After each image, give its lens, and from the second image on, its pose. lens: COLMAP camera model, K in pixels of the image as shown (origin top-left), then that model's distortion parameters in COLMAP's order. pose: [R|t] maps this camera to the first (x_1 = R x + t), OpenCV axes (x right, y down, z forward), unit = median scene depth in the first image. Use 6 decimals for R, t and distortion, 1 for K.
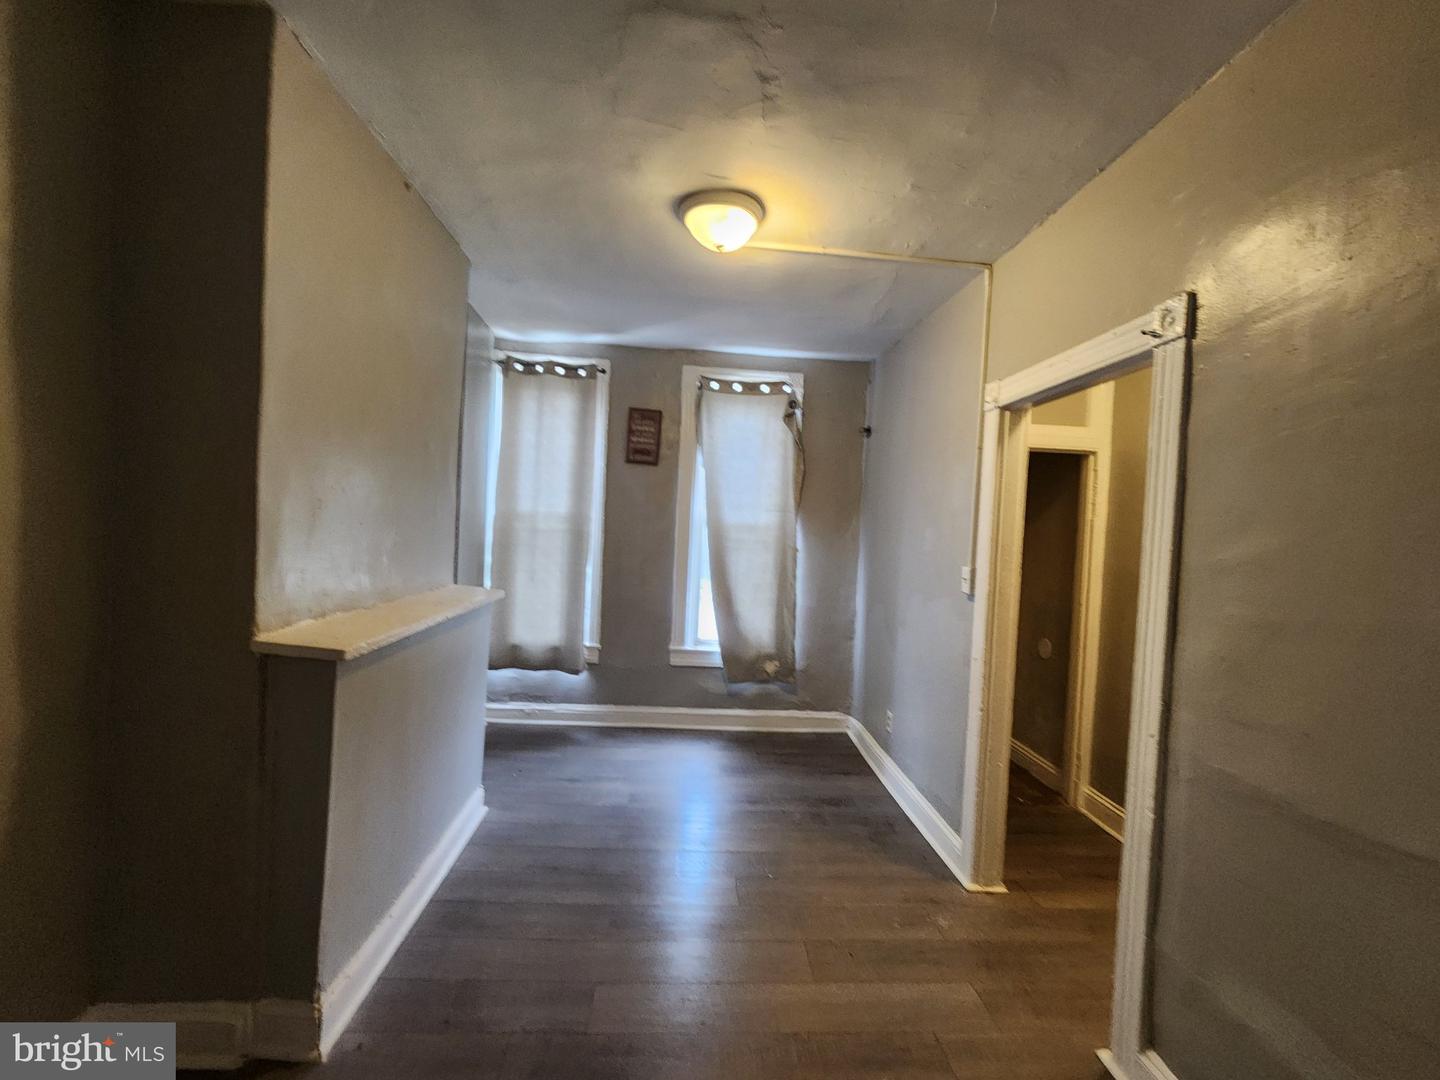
lens RADIAL K [[597.8, 0, 722.4], [0, 597.8, 535.4], [0, 0, 1]] dist [-0.002970, 0.000501]
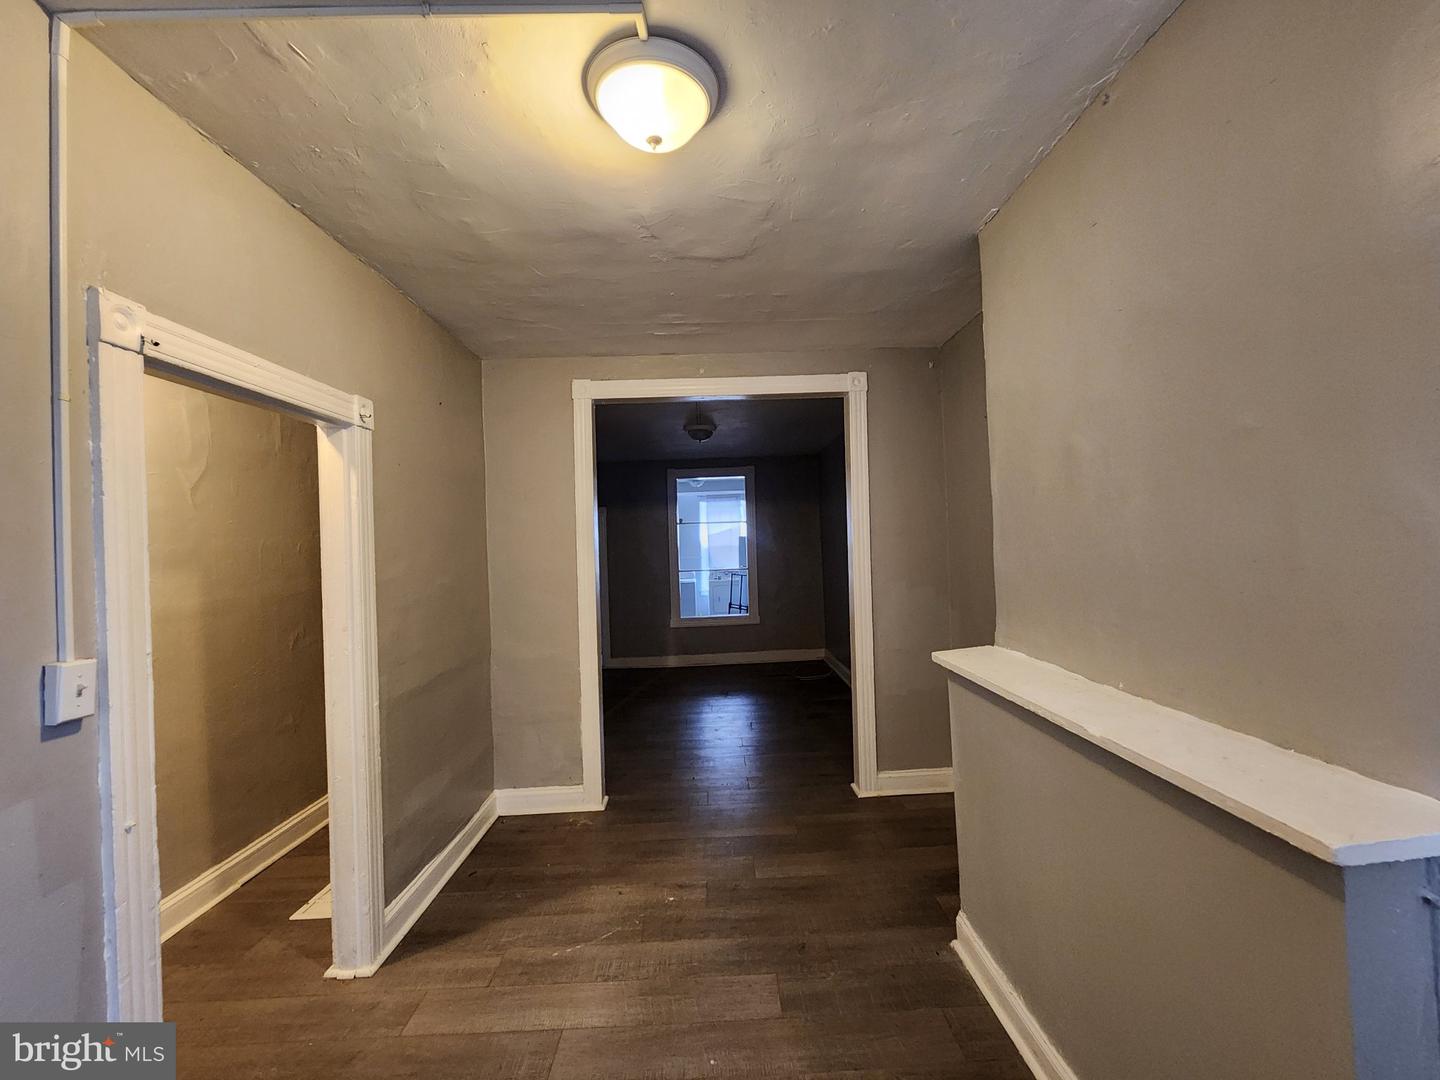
lens RADIAL K [[597.8, 0, 719.6], [0, 597.8, 545.7], [0, 0, 1]] dist [-0.002970, 0.000501]
pose [[-0.998380, -0.019820, 0.053330, -0.066092], [-0.018874, 0.999657, 0.018174, -0.034032], [-0.053672, 0.017138, -0.998412, 0.922019]]
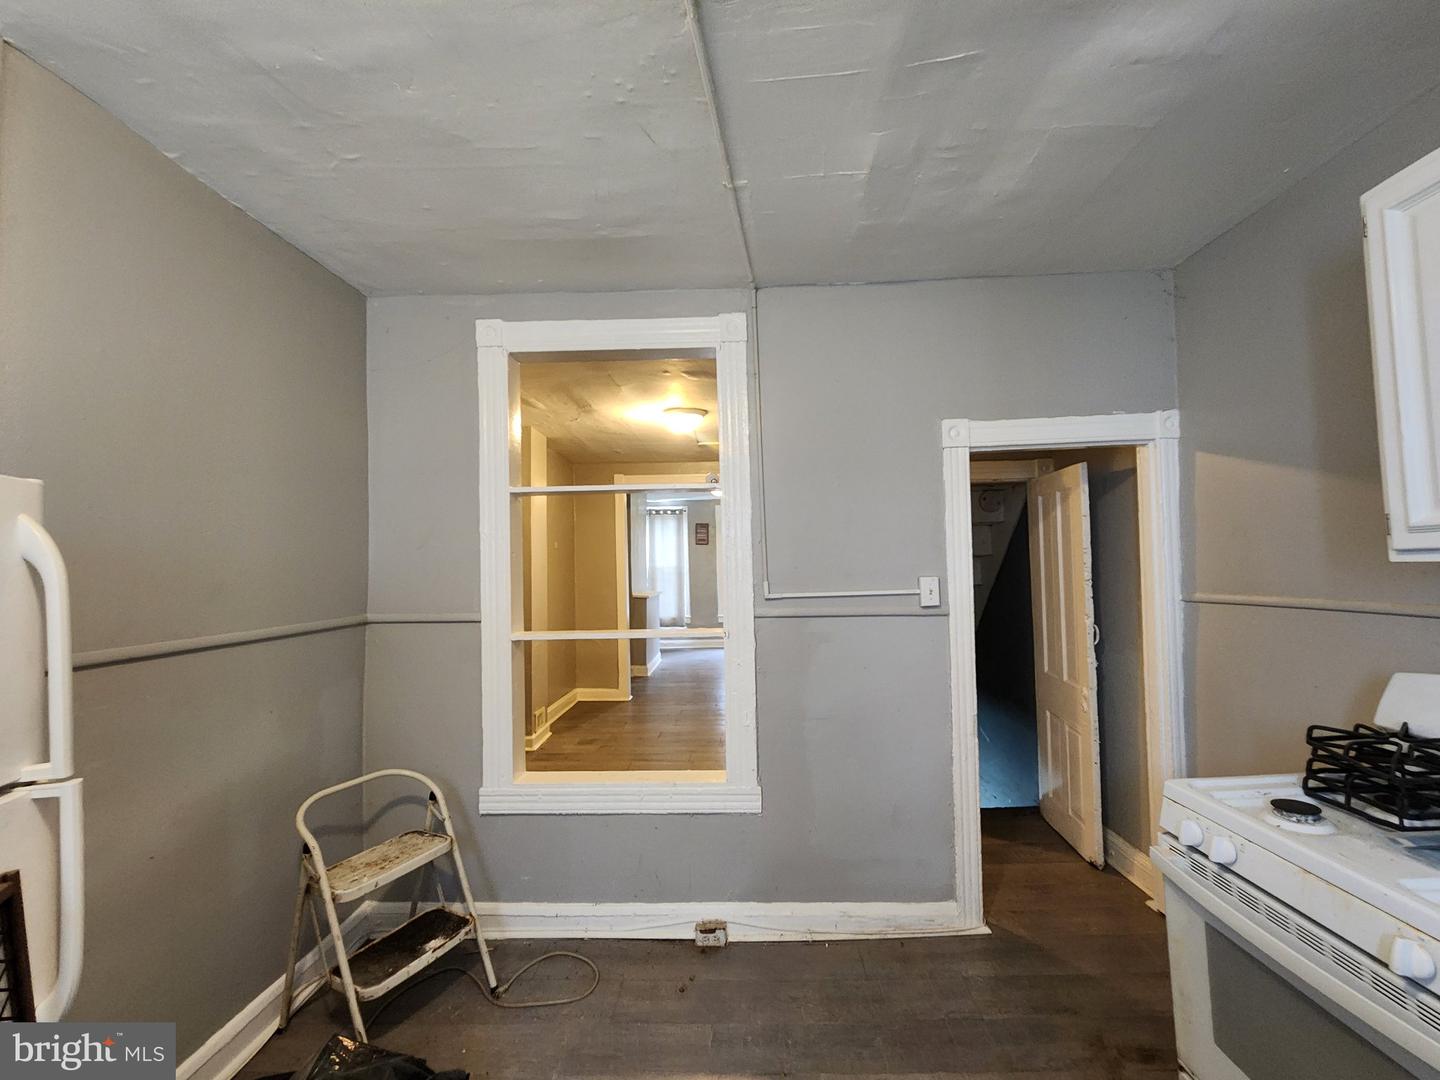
lens RADIAL K [[597.8, 0, 718.5], [0, 597.8, 544.9], [0, 0, 1]] dist [-0.002970, 0.000501]
pose [[0.990889, -0.077825, -0.109915, 0.222578], [0.071701, 0.995702, -0.058619, 0.038016], [0.114005, 0.050204, 0.992211, -1.578767]]
